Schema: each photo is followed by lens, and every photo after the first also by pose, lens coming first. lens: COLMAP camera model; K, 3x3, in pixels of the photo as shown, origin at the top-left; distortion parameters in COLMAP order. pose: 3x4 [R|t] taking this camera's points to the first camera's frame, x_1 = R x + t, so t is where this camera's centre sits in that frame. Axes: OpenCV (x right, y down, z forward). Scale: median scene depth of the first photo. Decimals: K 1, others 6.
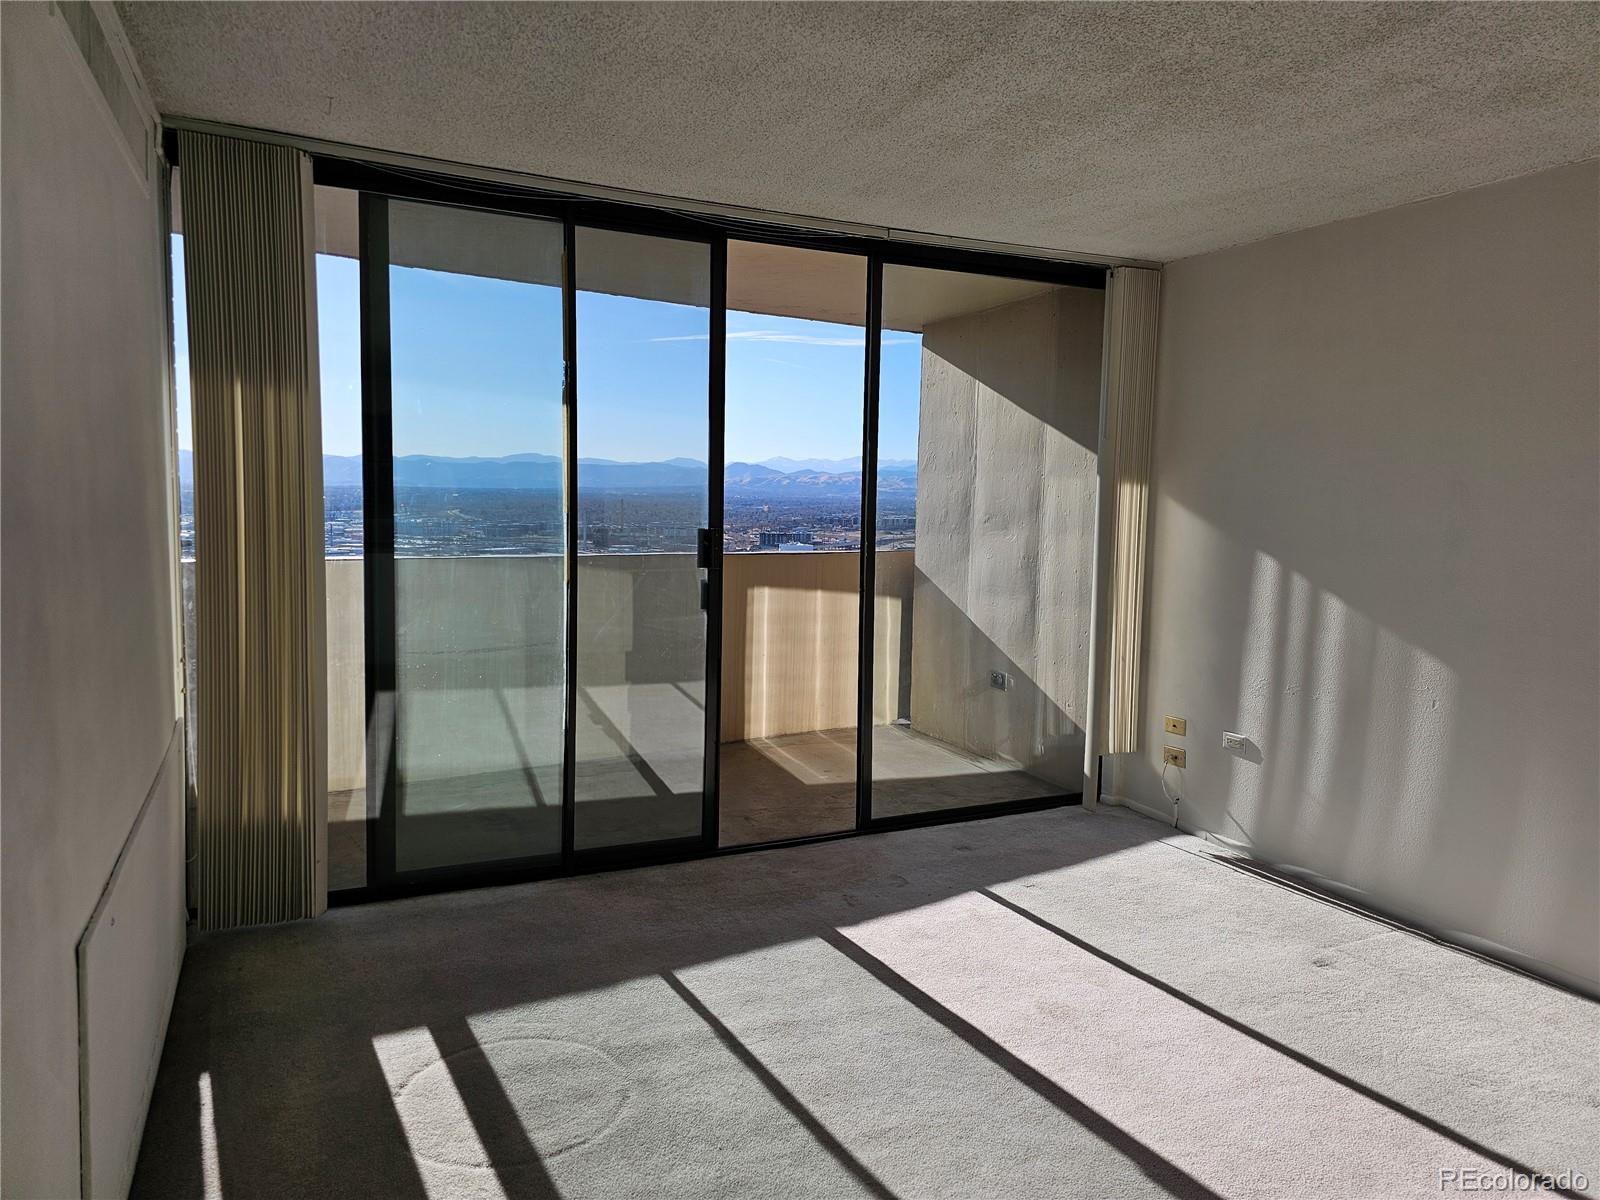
lens RADIAL K [[1082.6, 0, 800.8], [0, 1082.6, 608.0], [0, 0, 1]] dist [0.019550, -0.013764]
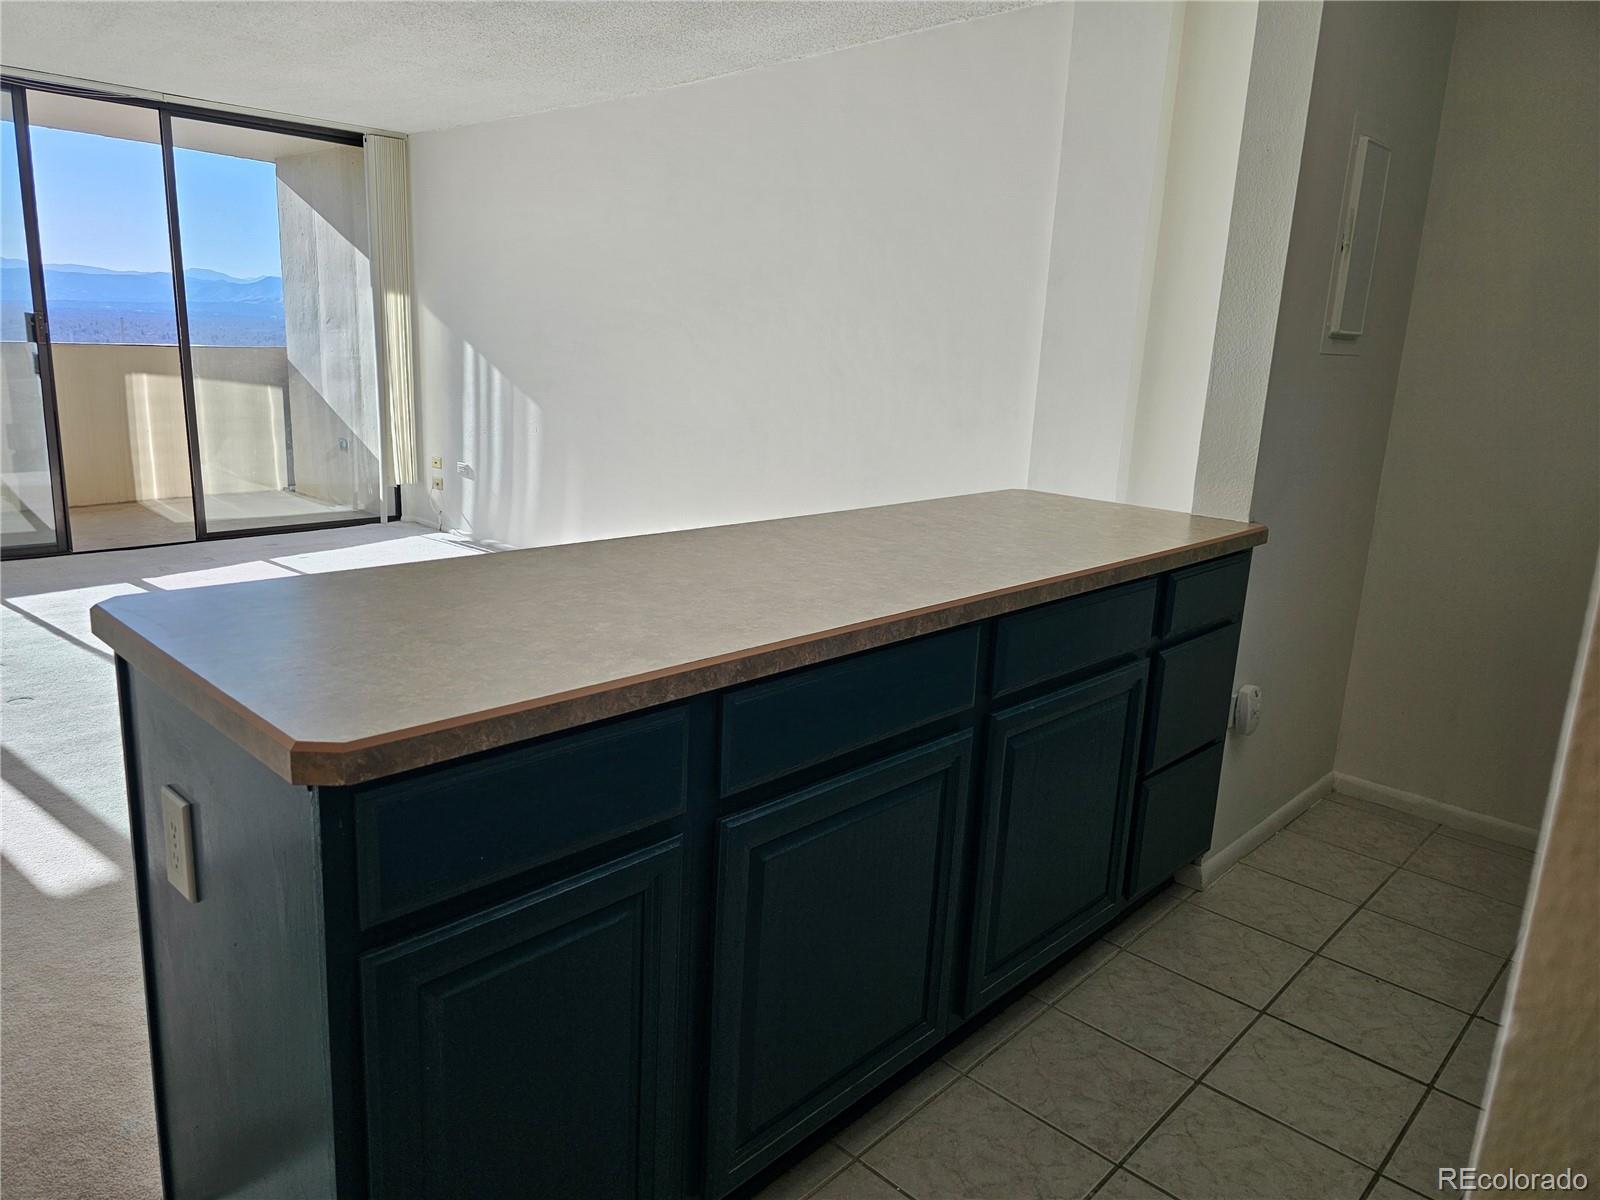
lens RADIAL K [[1082.6, 0, 788.6], [0, 1082.6, 596.1], [0, 0, 1]] dist [0.019550, -0.013764]
pose [[0.928360, -0.065763, 0.365819, 0.217756], [0.013144, 0.989416, 0.144510, 0.074646], [-0.371450, -0.129349, 0.919398, -0.526686]]
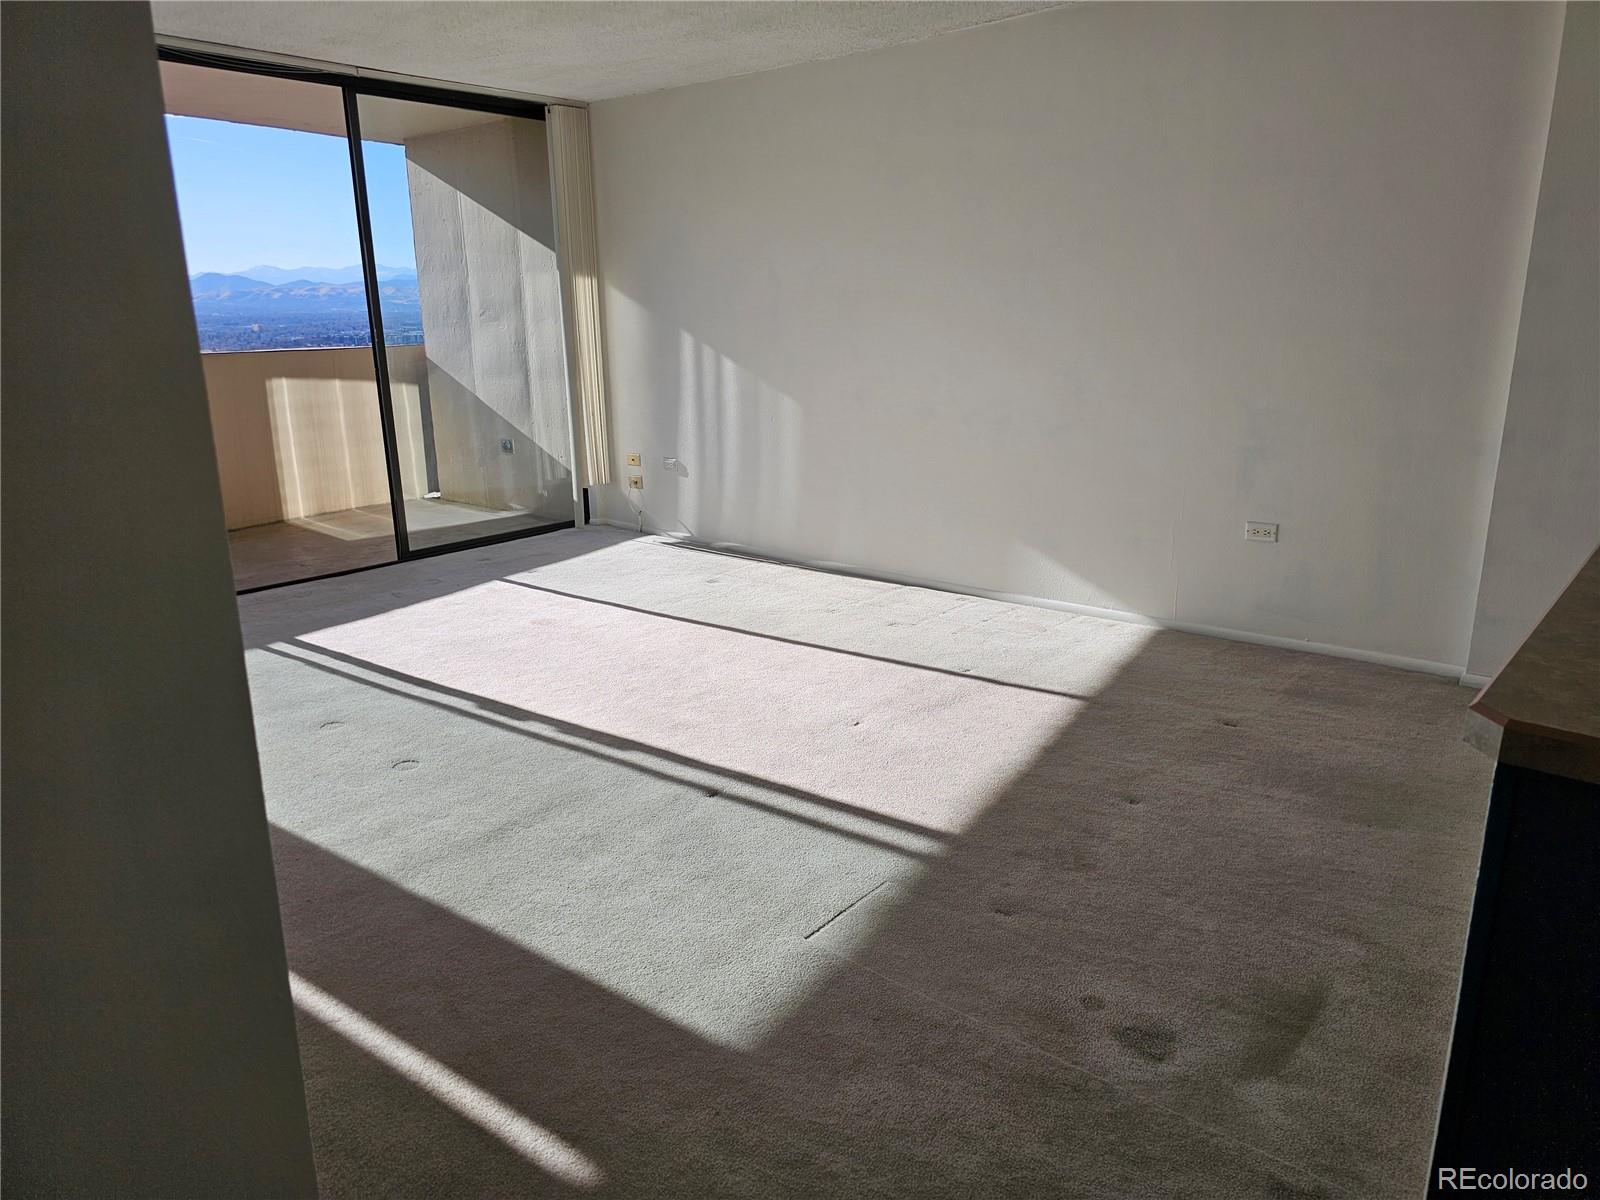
lens RADIAL K [[1082.6, 0, 827.9], [0, 1082.6, 593.9], [0, 0, 1]] dist [0.019550, -0.013764]
pose [[0.904338, -0.131790, 0.405962, -0.013293], [0.066932, 0.983157, 0.170067, 0.054574], [-0.421537, -0.126626, 0.897927, -0.335784]]
